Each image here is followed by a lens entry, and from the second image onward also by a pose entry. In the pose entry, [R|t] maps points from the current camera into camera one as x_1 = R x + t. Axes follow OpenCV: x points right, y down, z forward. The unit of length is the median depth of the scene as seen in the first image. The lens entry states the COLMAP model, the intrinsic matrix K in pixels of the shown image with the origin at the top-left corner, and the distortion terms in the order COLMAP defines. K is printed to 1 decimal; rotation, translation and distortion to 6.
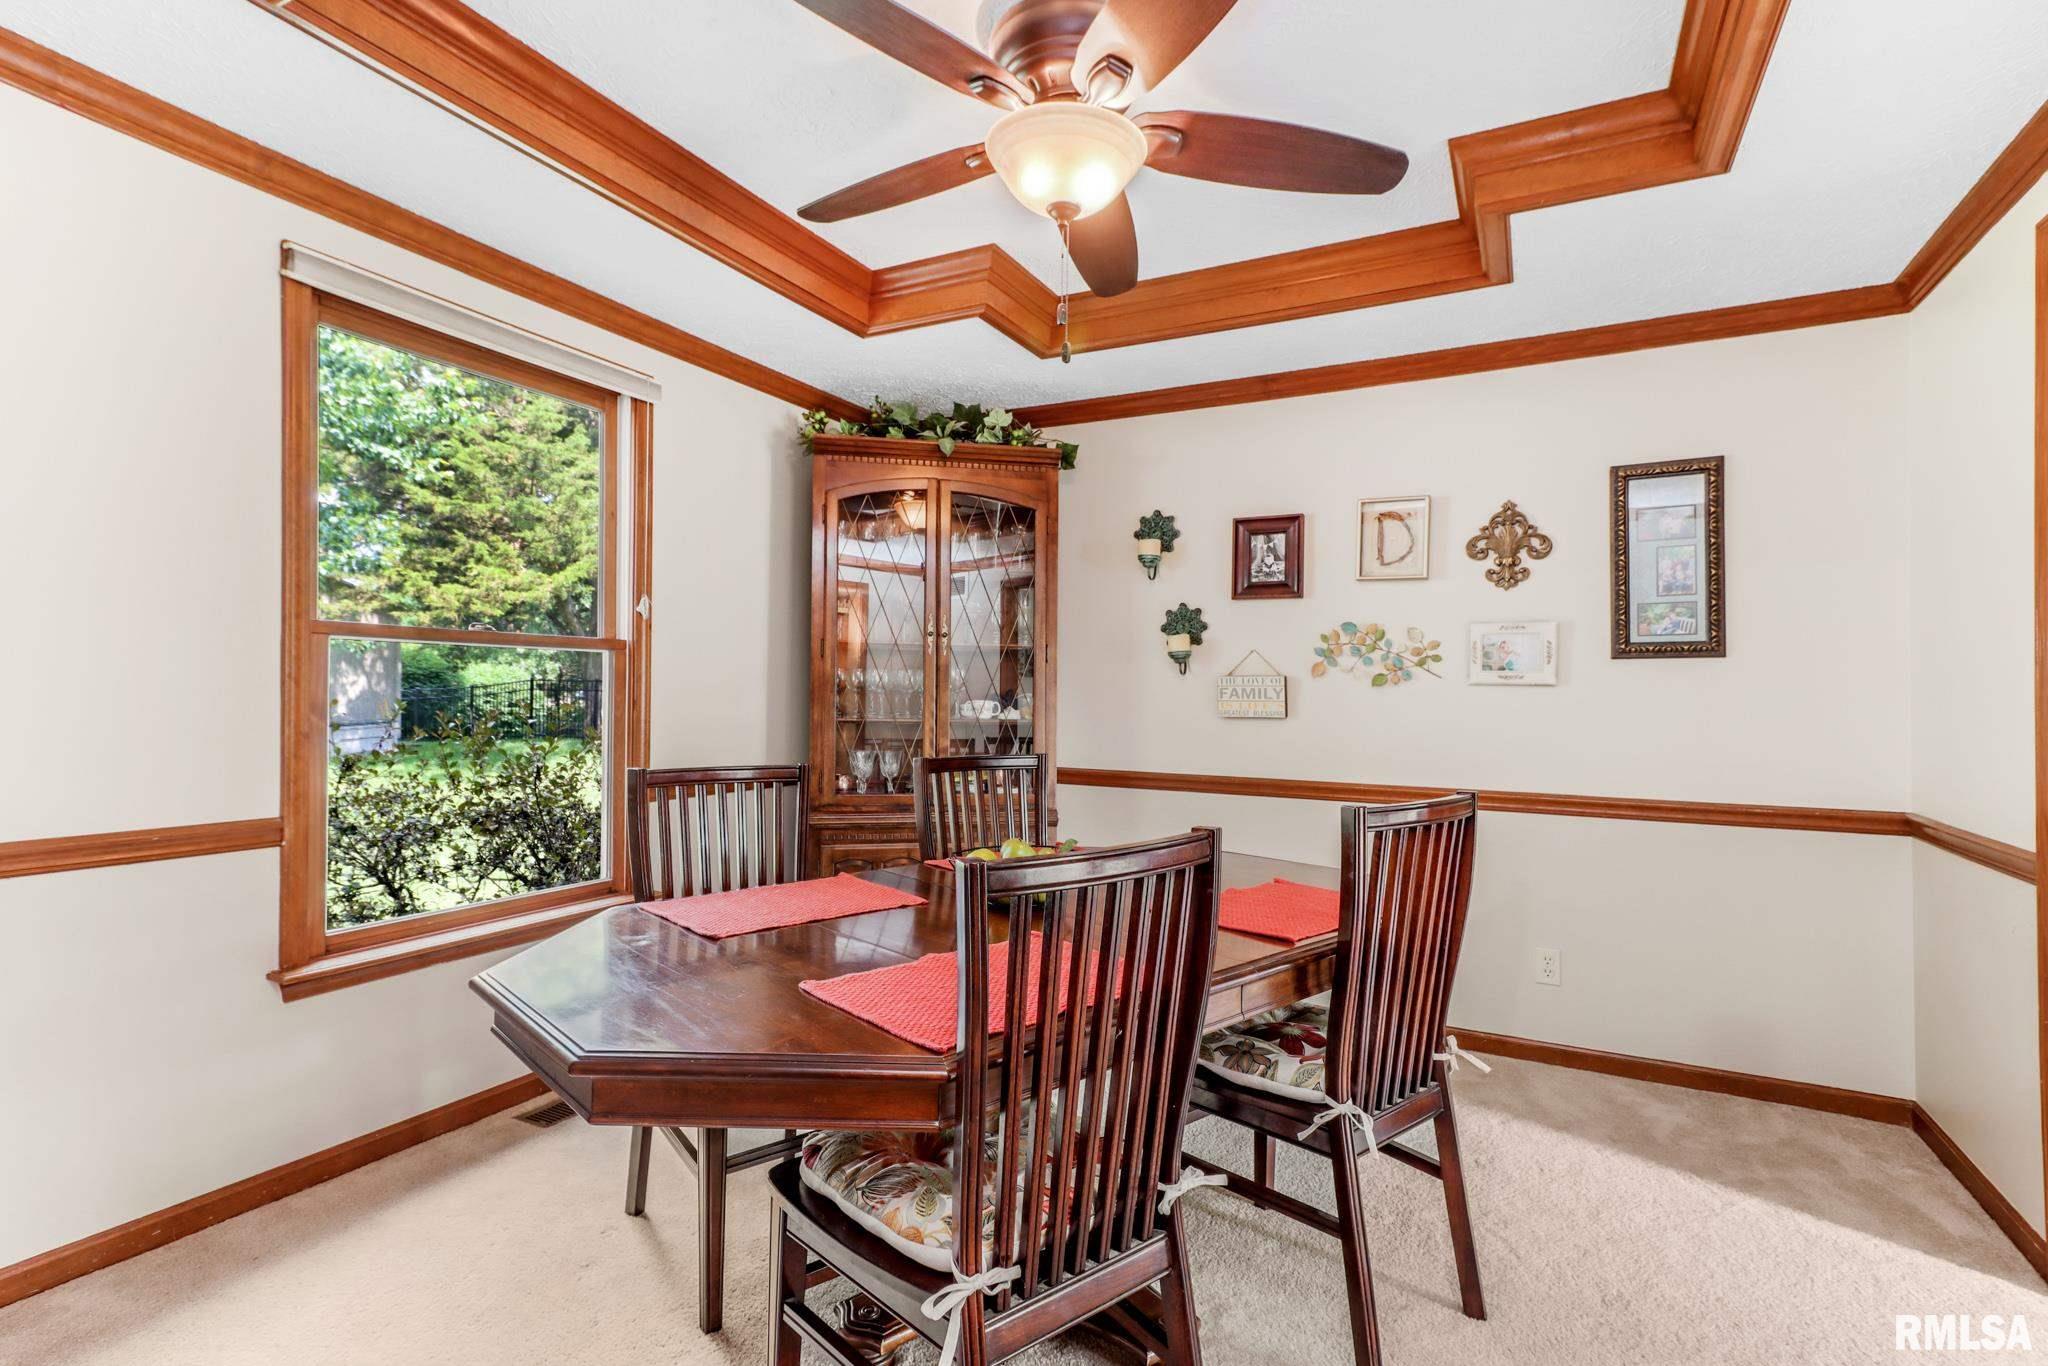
lens RADIAL K [[970.0, 0, 1021.7], [0, 970.0, 693.5], [0, 0, 1]] dist [0.002130, -0.000784]
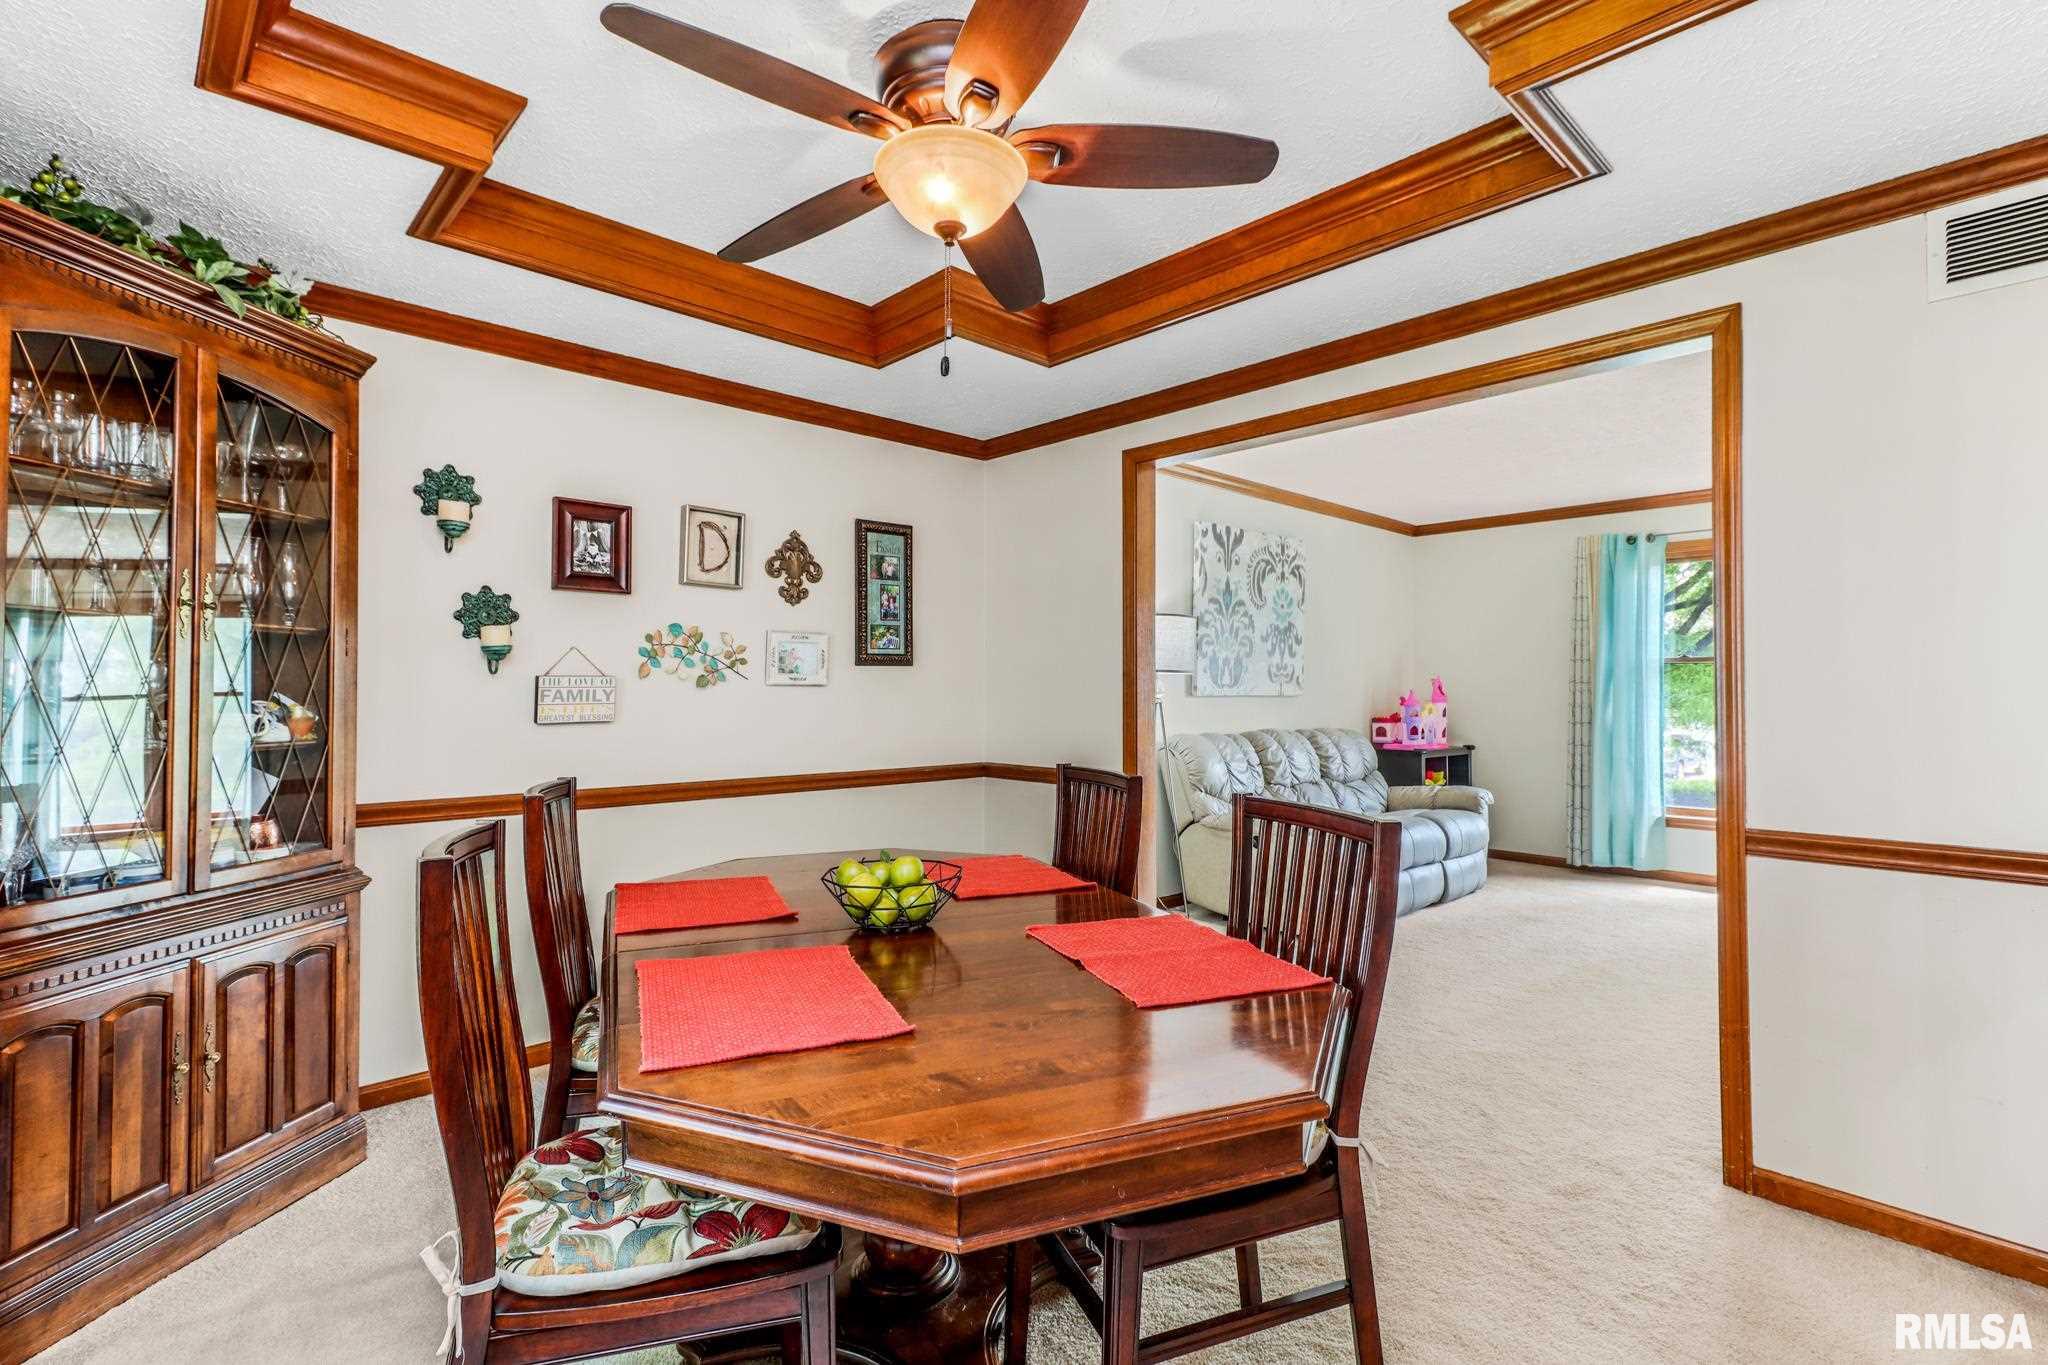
lens RADIAL K [[970.0, 0, 1018.4], [0, 970.0, 687.0], [0, 0, 1]] dist [0.002130, -0.000784]
pose [[0.318583, -0.005305, 0.947880, -0.509615], [0.005726, 0.999977, 0.003672, -0.009493], [-0.947878, 0.004257, 0.318606, 0.344396]]
